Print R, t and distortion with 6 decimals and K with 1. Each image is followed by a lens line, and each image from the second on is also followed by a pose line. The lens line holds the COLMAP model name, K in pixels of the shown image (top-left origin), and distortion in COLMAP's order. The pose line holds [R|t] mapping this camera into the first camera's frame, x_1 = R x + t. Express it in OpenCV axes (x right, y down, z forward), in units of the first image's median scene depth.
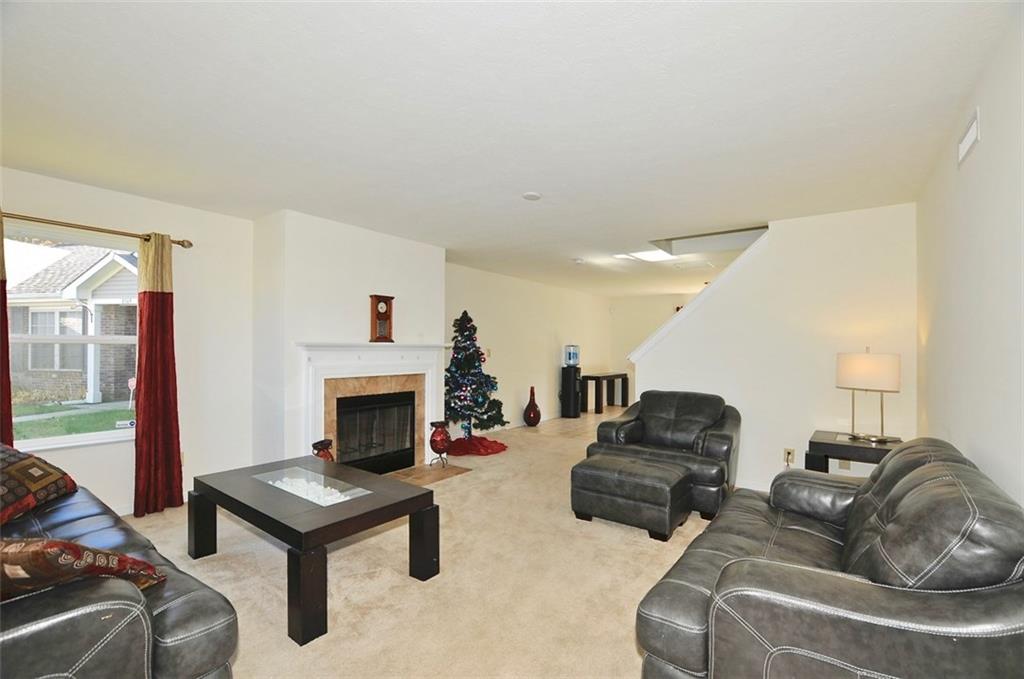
lens RADIAL K [[448.4, 0, 515.5], [0, 448.4, 348.1], [0, 0, 1]] dist [-0.021579, 0.000179]
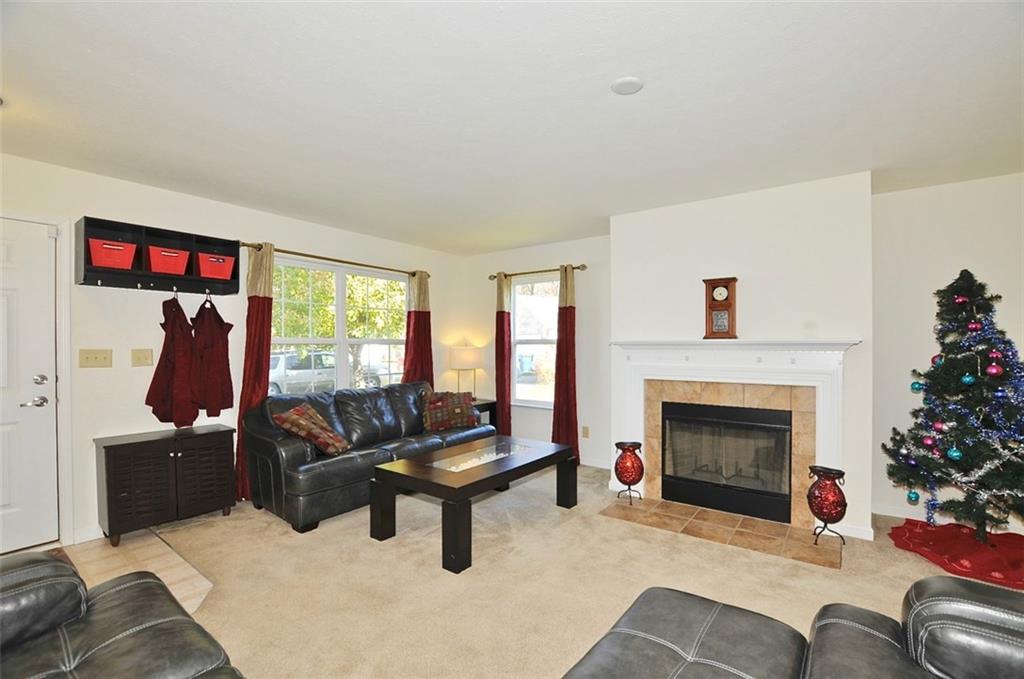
lens RADIAL K [[448.4, 0, 513.7], [0, 448.4, 349.3], [0, 0, 1]] dist [-0.021579, 0.000179]
pose [[0.004862, 0.008008, -0.999956, 0.462471], [0.006257, 0.999948, 0.008039, -0.003726], [0.999969, -0.006296, 0.004812, 0.634727]]
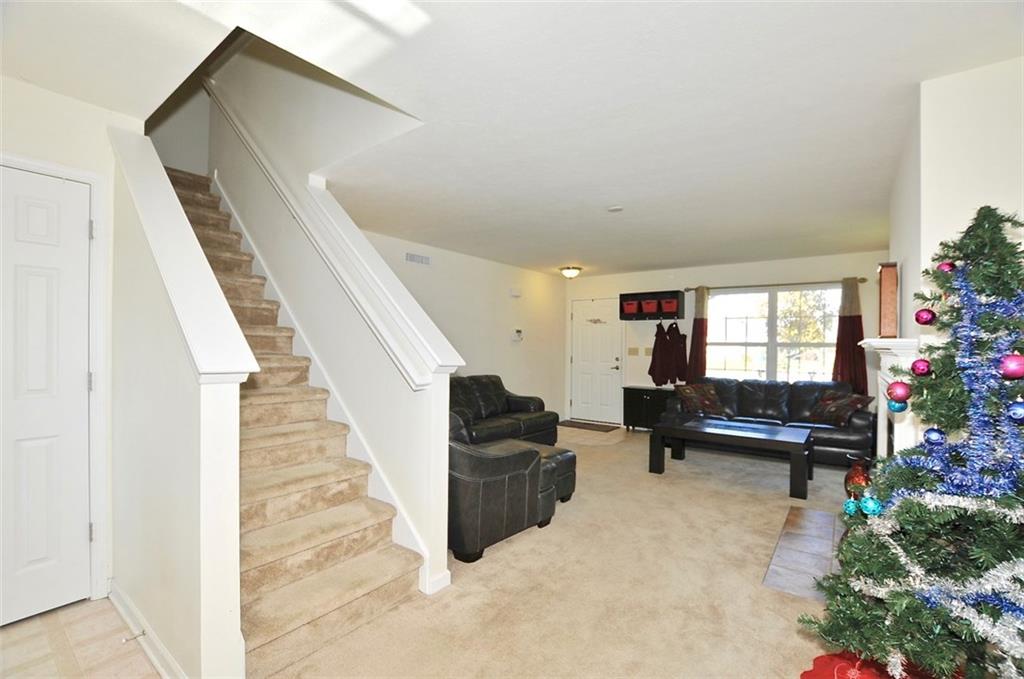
lens RADIAL K [[448.4, 0, 516.8], [0, 448.4, 342.3], [0, 0, 1]] dist [-0.021579, 0.000179]
pose [[-0.999930, -0.010986, 0.004446, 0.192521], [-0.011034, 0.999878, -0.011055, 0.000572], [-0.004324, -0.011103, -0.999929, 1.583073]]
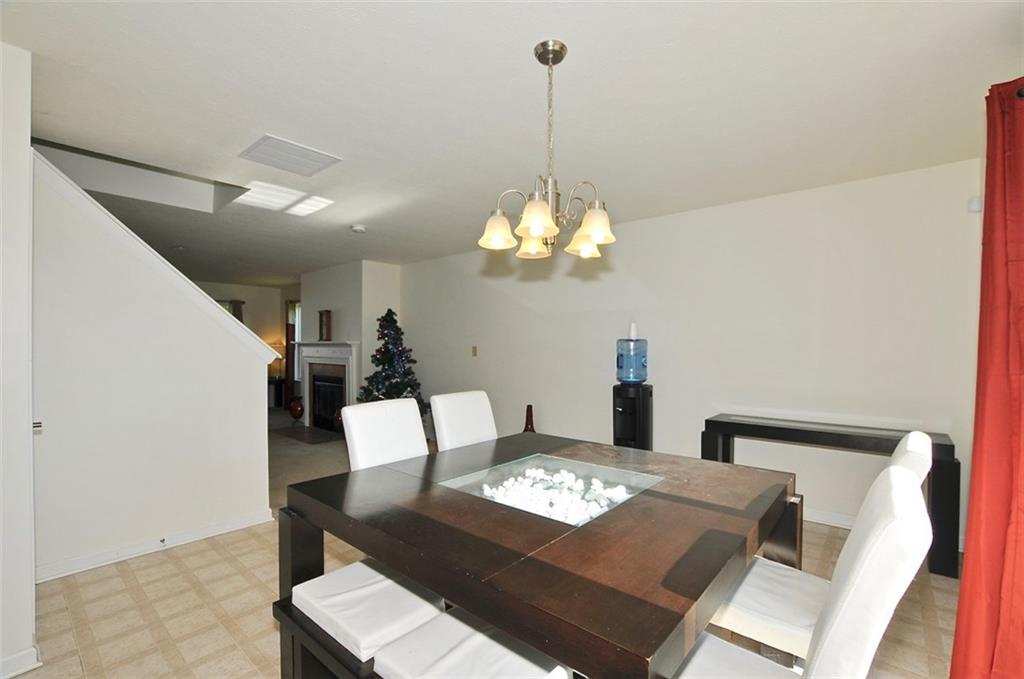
lens RADIAL K [[448.4, 0, 517.4], [0, 448.4, 344.0], [0, 0, 1]] dist [-0.021579, 0.000179]
pose [[-0.061038, 0.001633, -0.998134, 1.134544], [0.006267, 0.999980, 0.001253, -0.002238], [0.998116, -0.006179, -0.061047, 1.717524]]
